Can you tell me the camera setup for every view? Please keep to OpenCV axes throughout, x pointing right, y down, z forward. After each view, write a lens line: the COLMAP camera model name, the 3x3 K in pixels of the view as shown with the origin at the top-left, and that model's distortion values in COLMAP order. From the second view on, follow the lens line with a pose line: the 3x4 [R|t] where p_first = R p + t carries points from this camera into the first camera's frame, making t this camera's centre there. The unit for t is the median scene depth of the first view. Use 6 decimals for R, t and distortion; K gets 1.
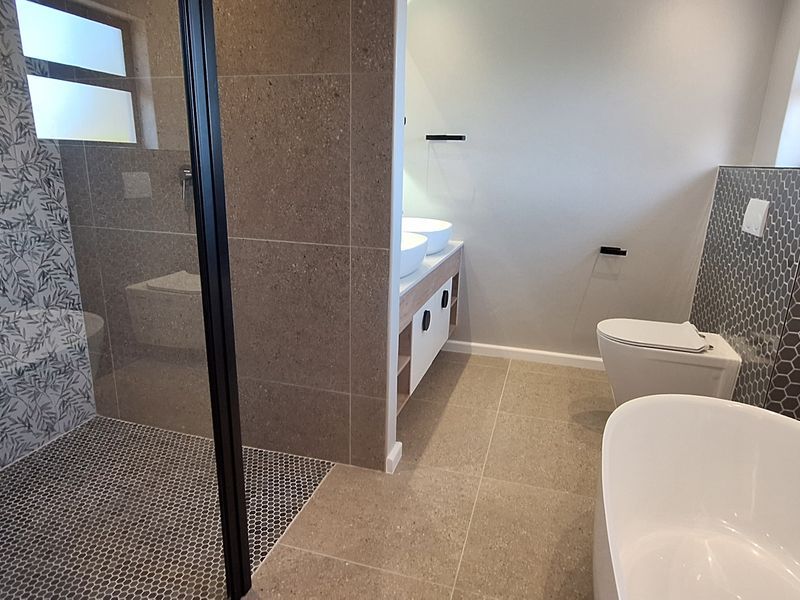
lens RADIAL K [[520.2, 0, 401.9], [0, 520.2, 309.2], [0, 0, 1]] dist [-0.007798, -0.000327]
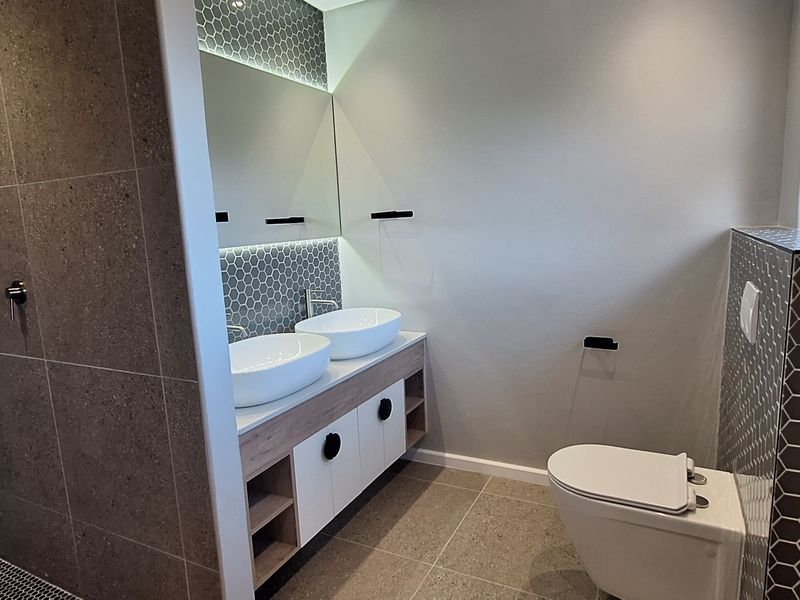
lens RADIAL K [[520.2, 0, 401.9], [0, 520.2, 309.2], [0, 0, 1]] dist [-0.007798, -0.000327]
pose [[0.980545, -0.038324, -0.192517, 0.390116], [0.017397, 0.993863, -0.109240, -0.121865], [0.195522, 0.103765, 0.975194, 0.271481]]
